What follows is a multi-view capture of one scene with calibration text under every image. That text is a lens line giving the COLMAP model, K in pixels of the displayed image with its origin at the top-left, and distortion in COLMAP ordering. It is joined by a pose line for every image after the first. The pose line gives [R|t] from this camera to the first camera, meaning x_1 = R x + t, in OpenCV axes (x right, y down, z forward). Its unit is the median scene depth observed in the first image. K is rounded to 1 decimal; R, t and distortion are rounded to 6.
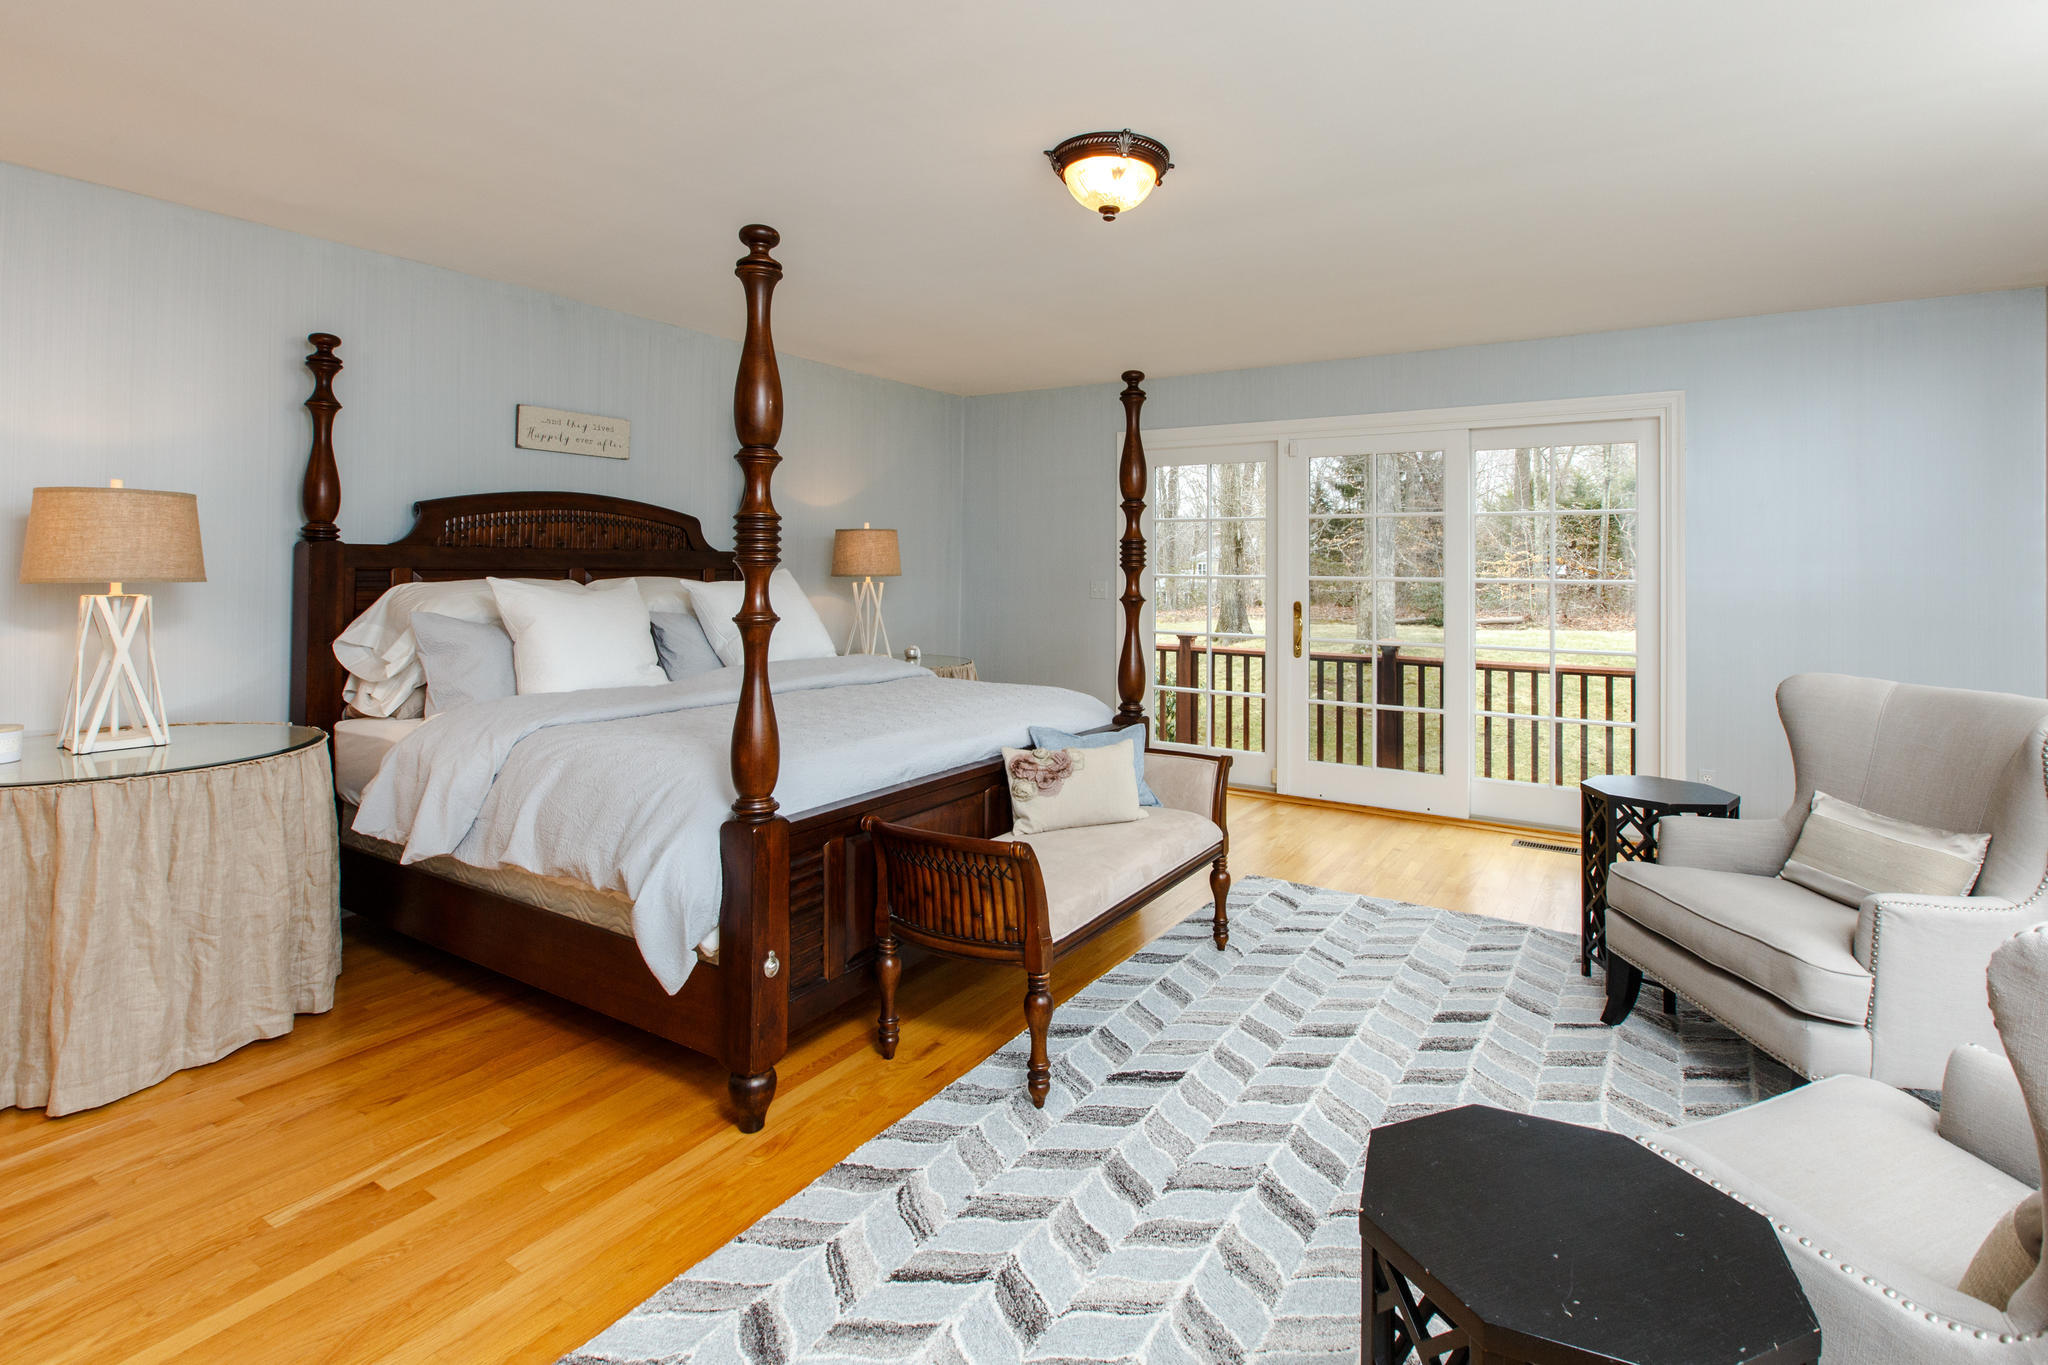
lens RADIAL K [[890.4, 0, 1037.0], [0, 890.4, 626.4], [0, 0, 1]] dist [-0.001648, -0.000288]
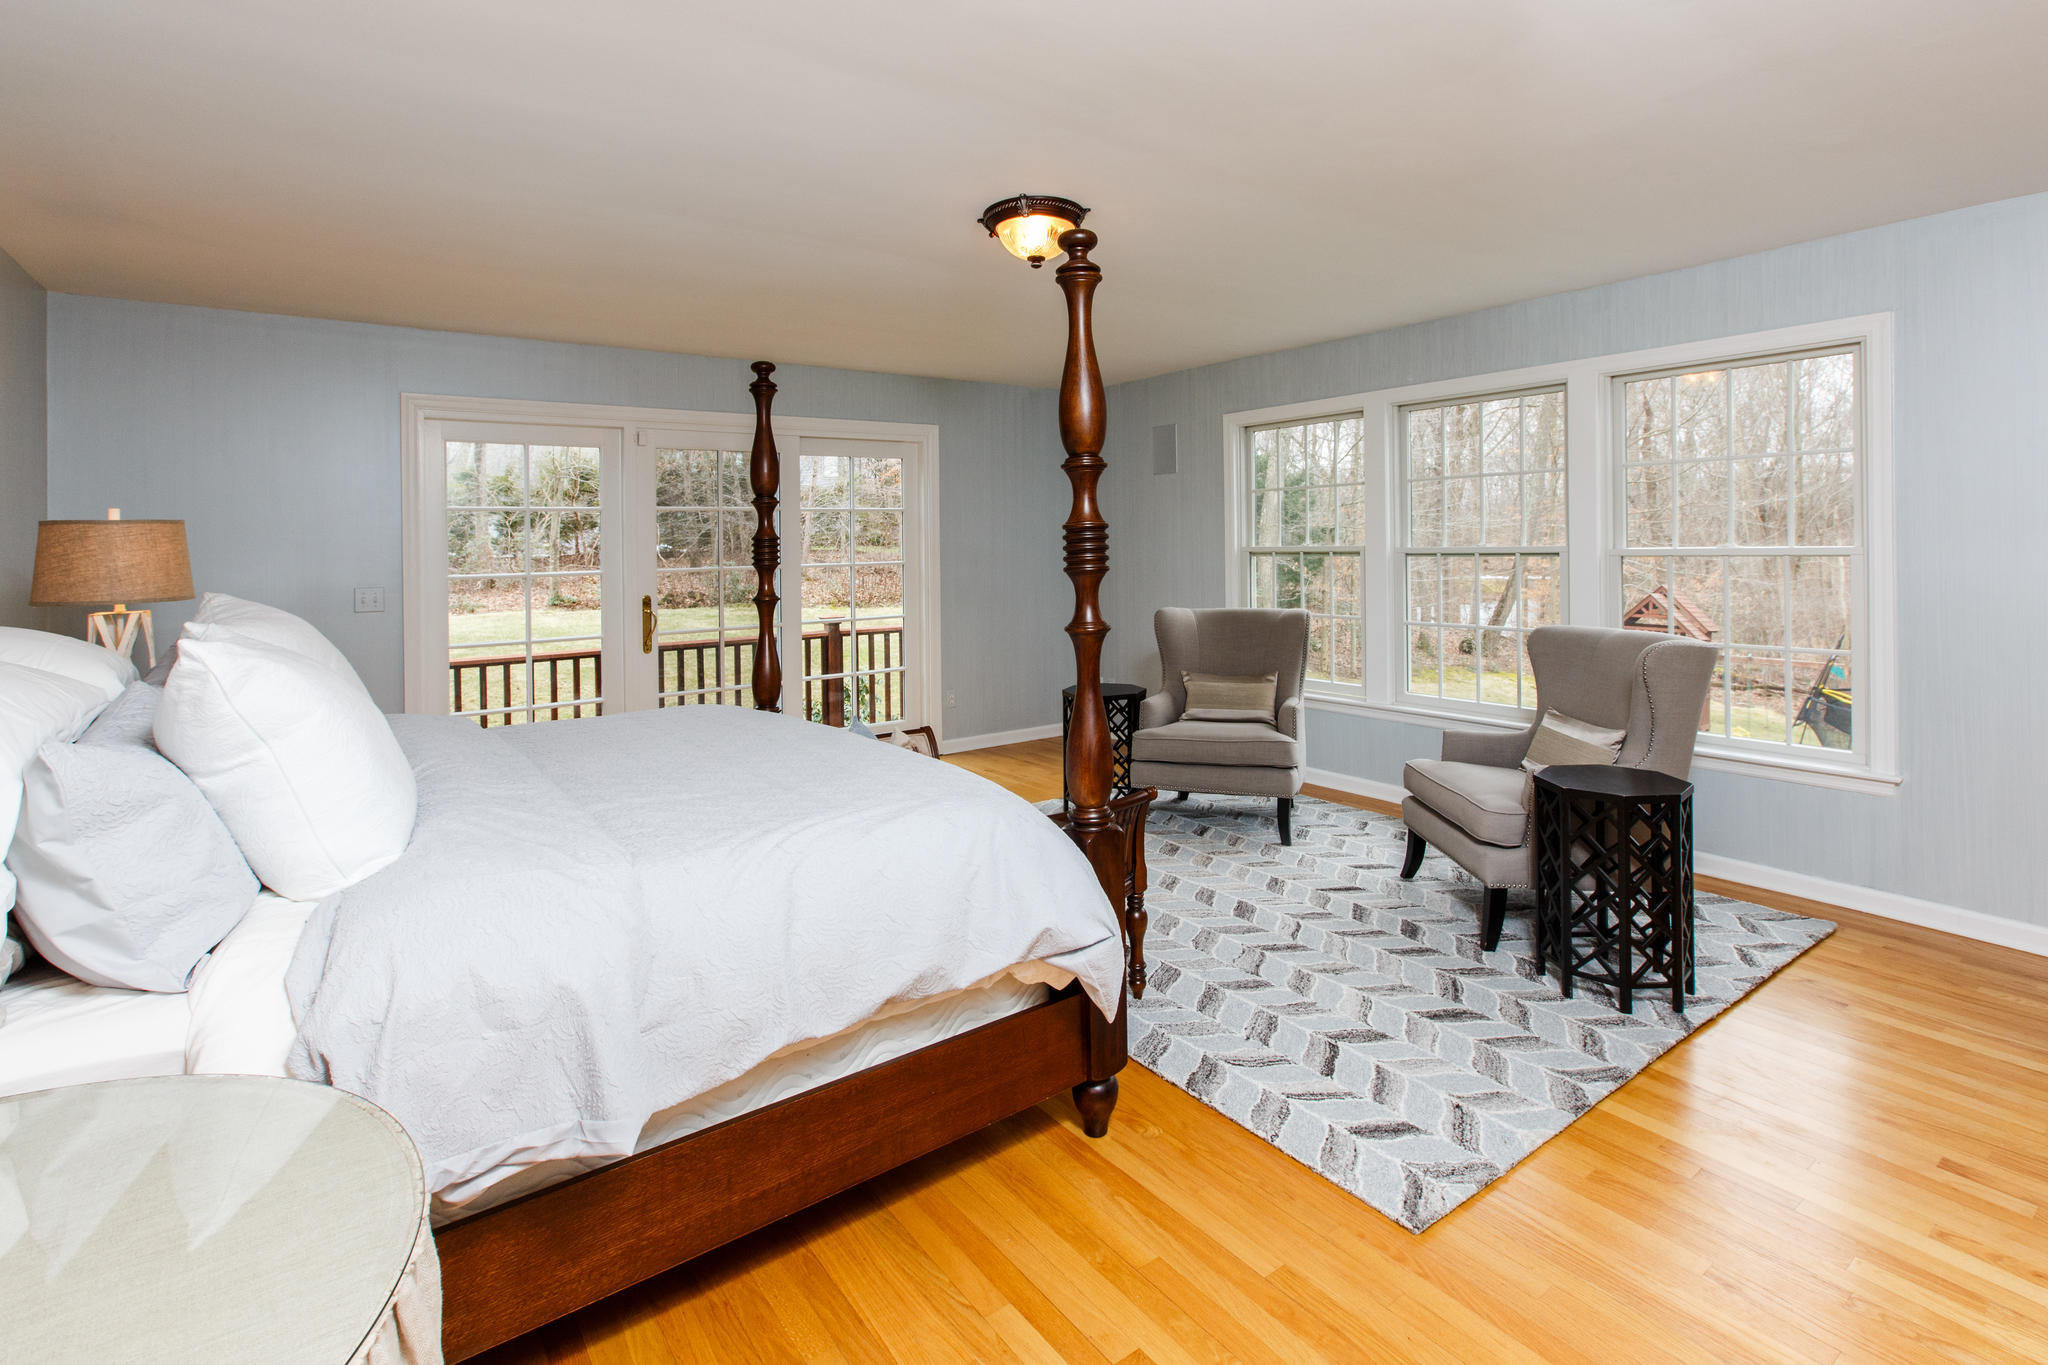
lens RADIAL K [[890.4, 0, 1037.0], [0, 890.4, 626.4], [0, 0, 1]] dist [-0.001648, -0.000288]
pose [[0.440679, -0.104095, 0.891609, -1.255317], [0.086329, 0.993564, 0.073330, -0.091439], [-0.893504, 0.044657, 0.446829, 0.615391]]
